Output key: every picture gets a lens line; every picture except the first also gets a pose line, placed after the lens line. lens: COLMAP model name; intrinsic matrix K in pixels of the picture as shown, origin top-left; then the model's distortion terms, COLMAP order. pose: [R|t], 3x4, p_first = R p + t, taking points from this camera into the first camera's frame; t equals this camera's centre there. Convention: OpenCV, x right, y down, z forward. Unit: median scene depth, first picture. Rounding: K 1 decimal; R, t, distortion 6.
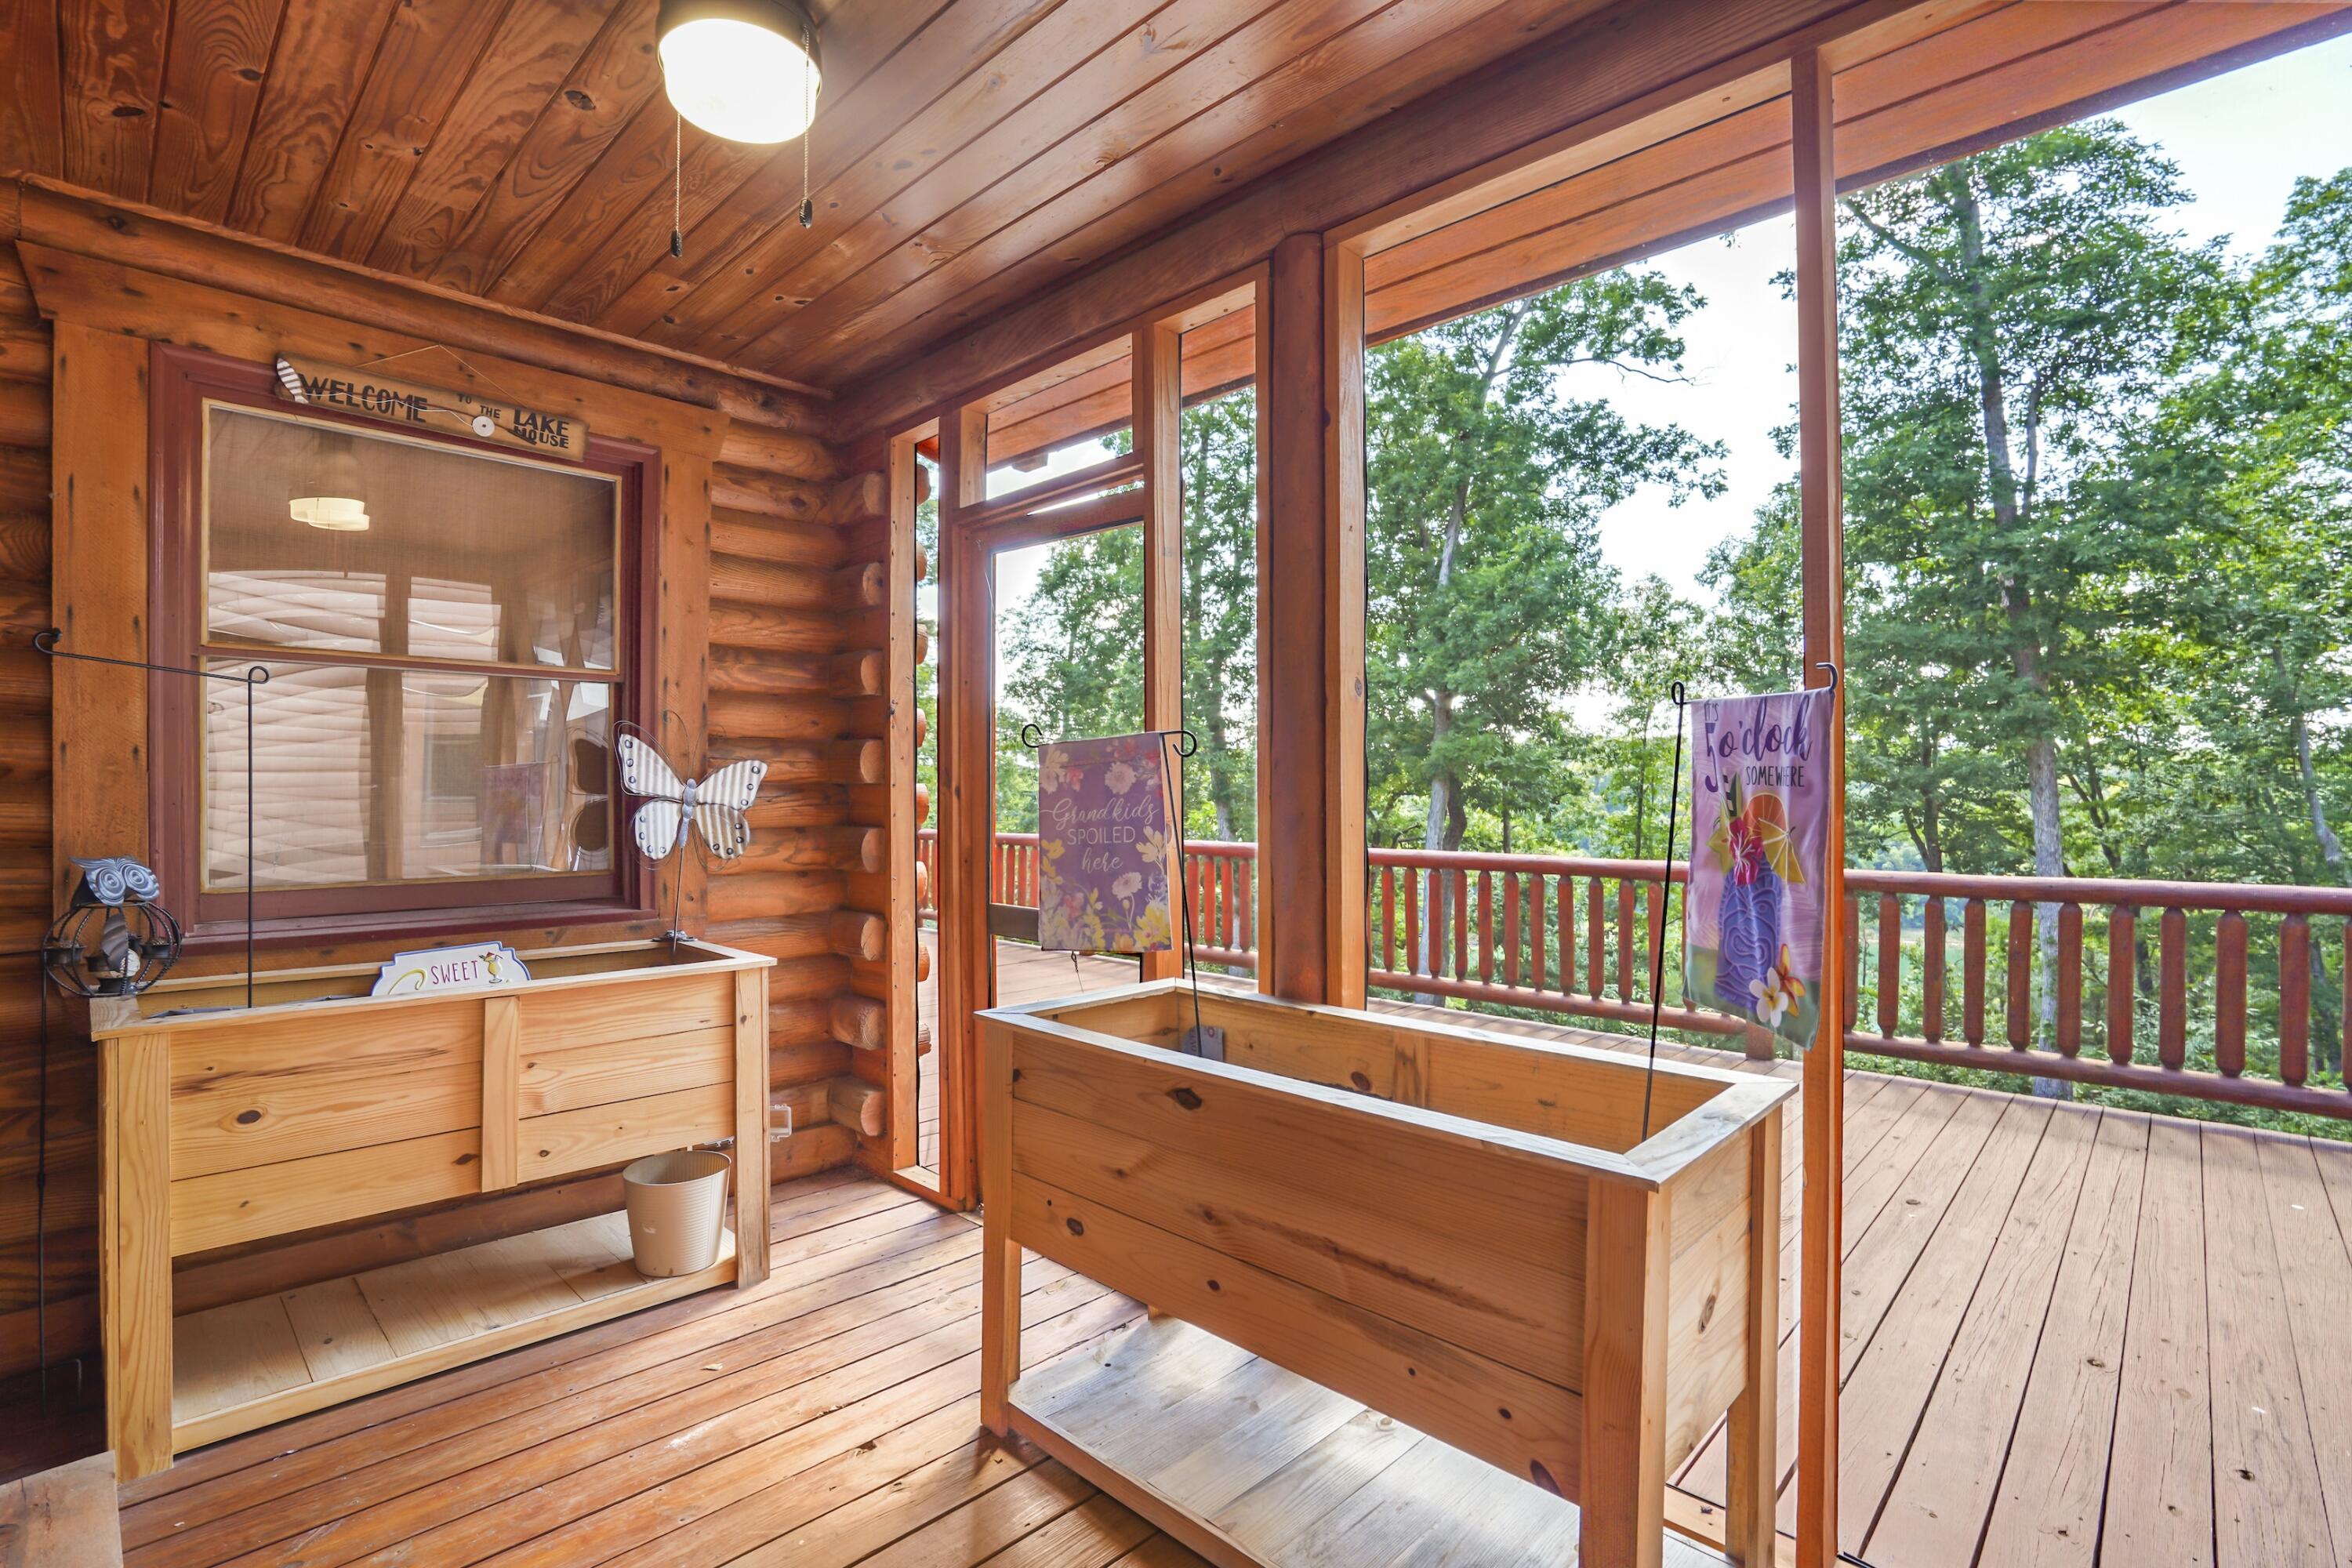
lens RADIAL K [[1099.2, 0, 1176.0], [0, 1099.2, 784.0], [0, 0, 1]] dist [-0.065308, 0.022714]
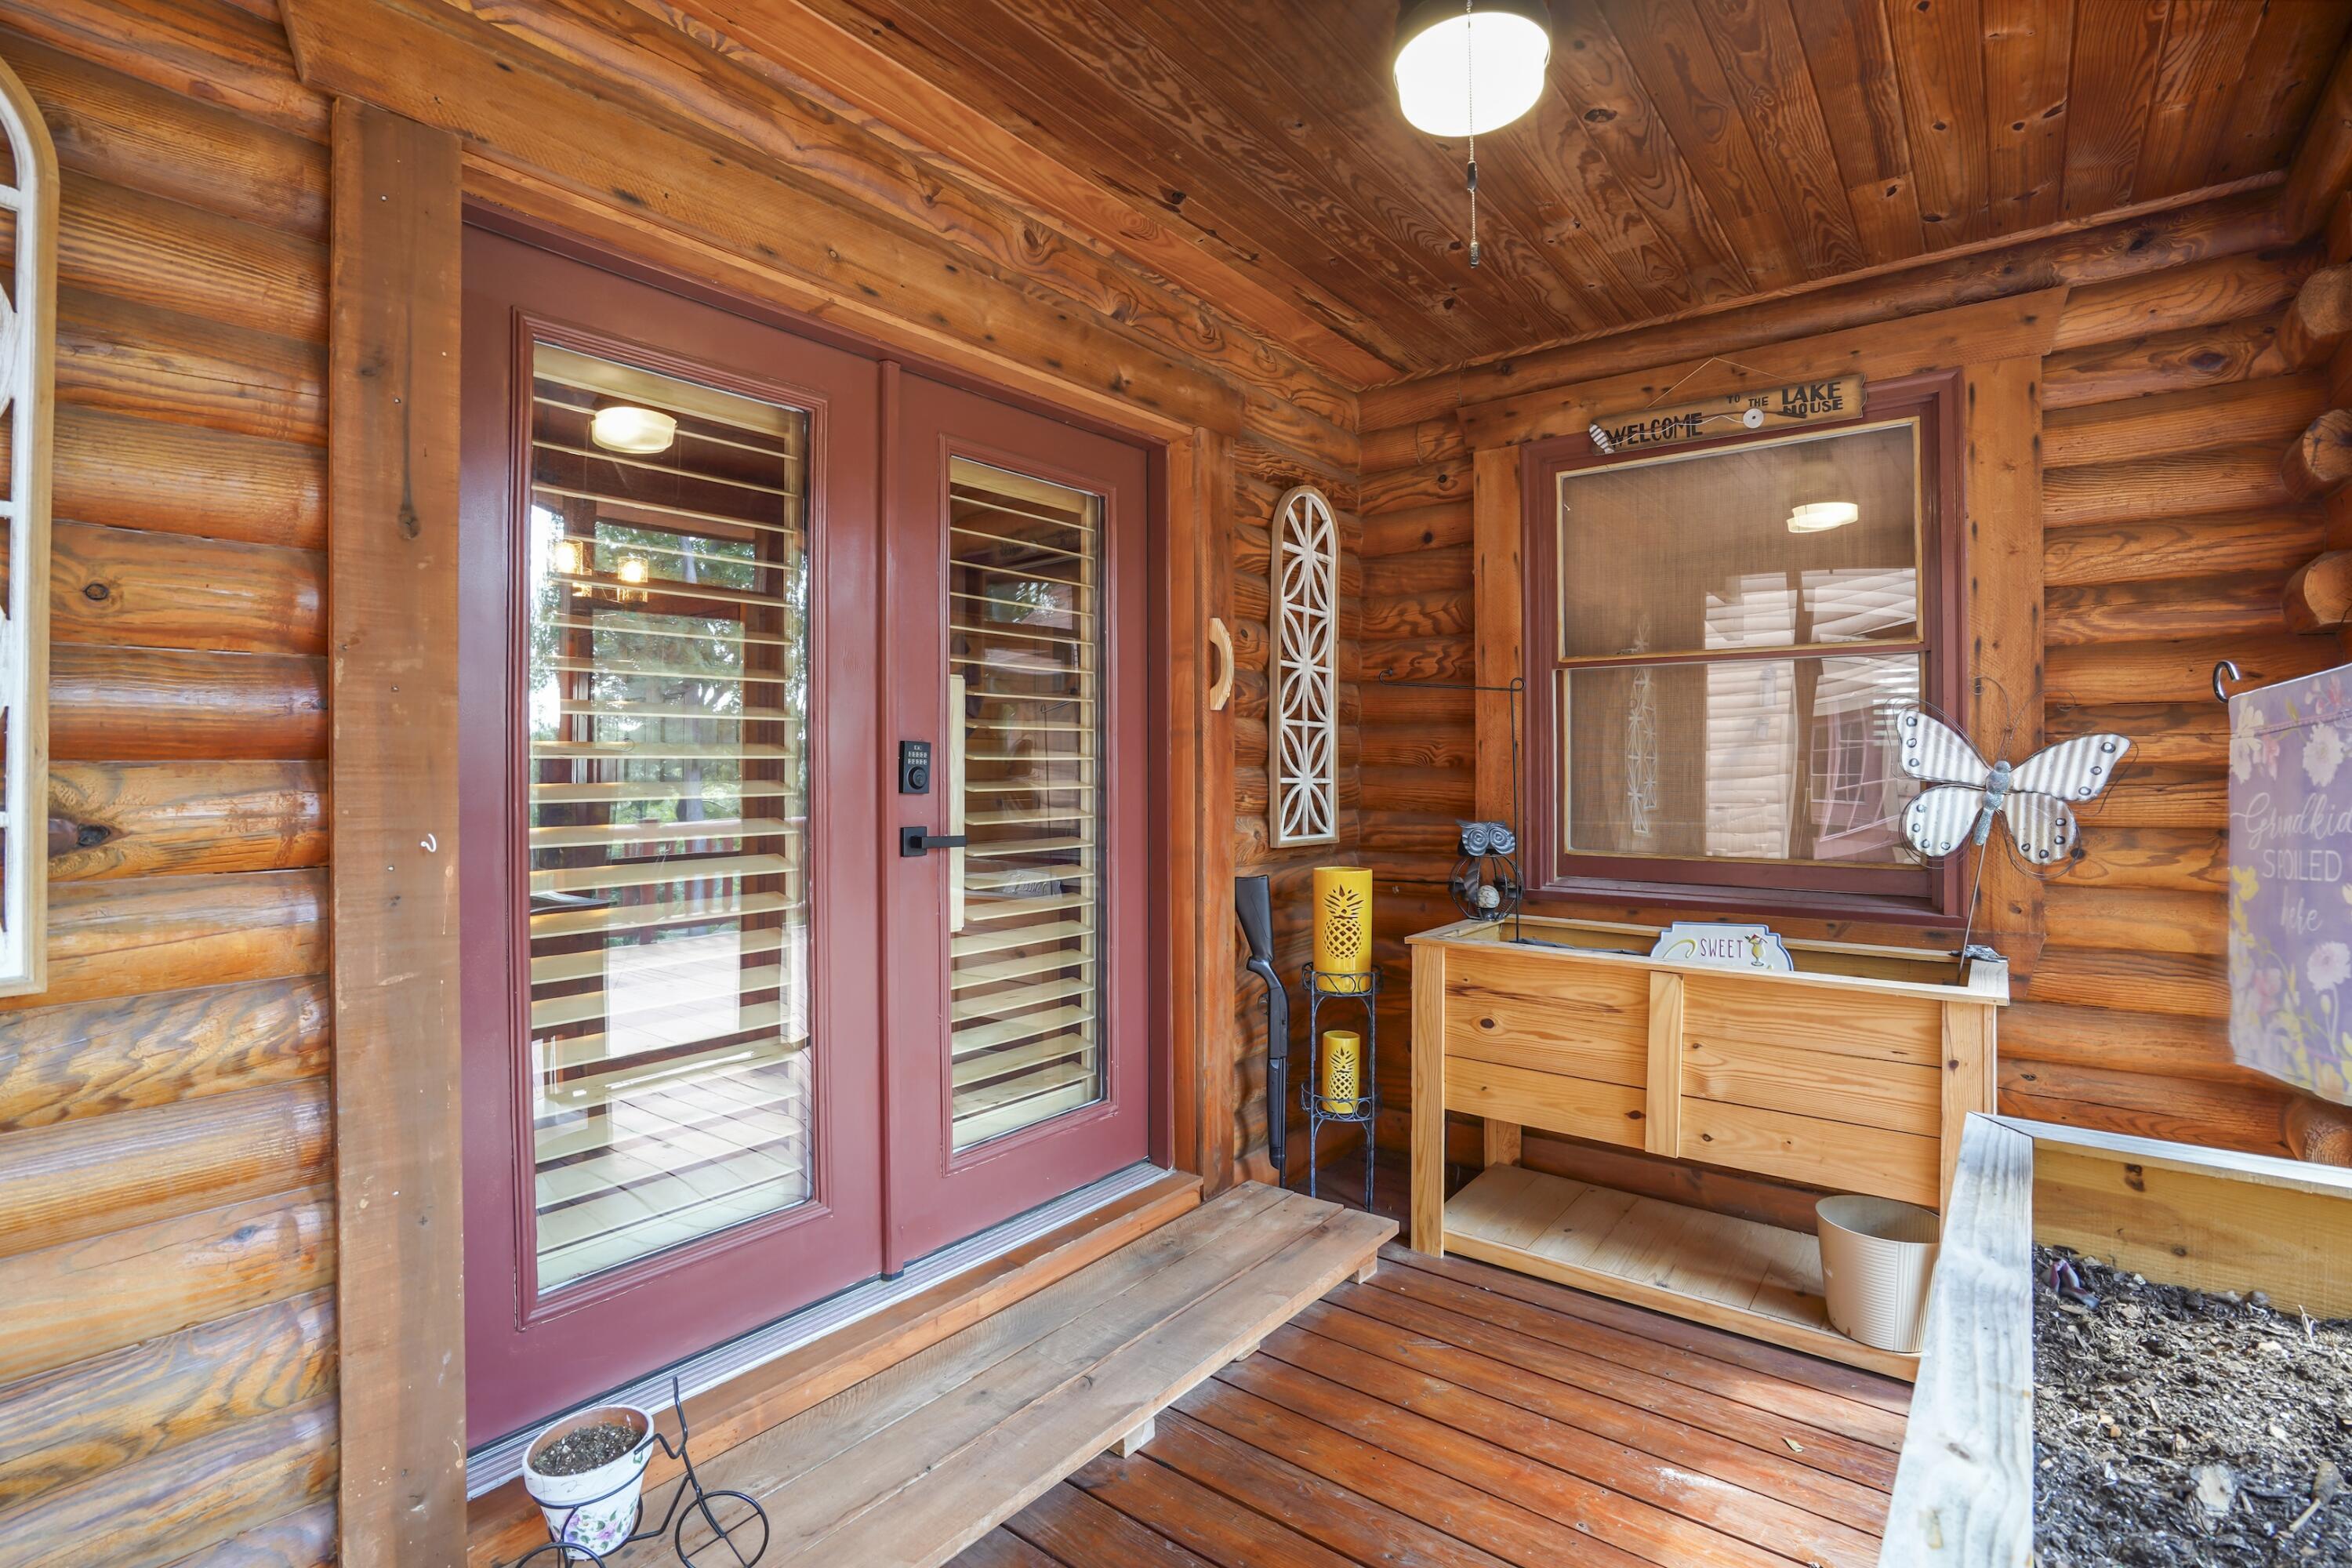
lens RADIAL K [[1091.9, 0, 1167.1], [0, 1091.9, 746.2], [0, 0, 1]] dist [-0.054043, 0.021044]
pose [[0.100036, -0.022485, -0.994730, 0.322079], [0.003591, 0.999746, -0.022237, -0.000170], [0.994977, -0.001348, 0.100091, 0.351491]]
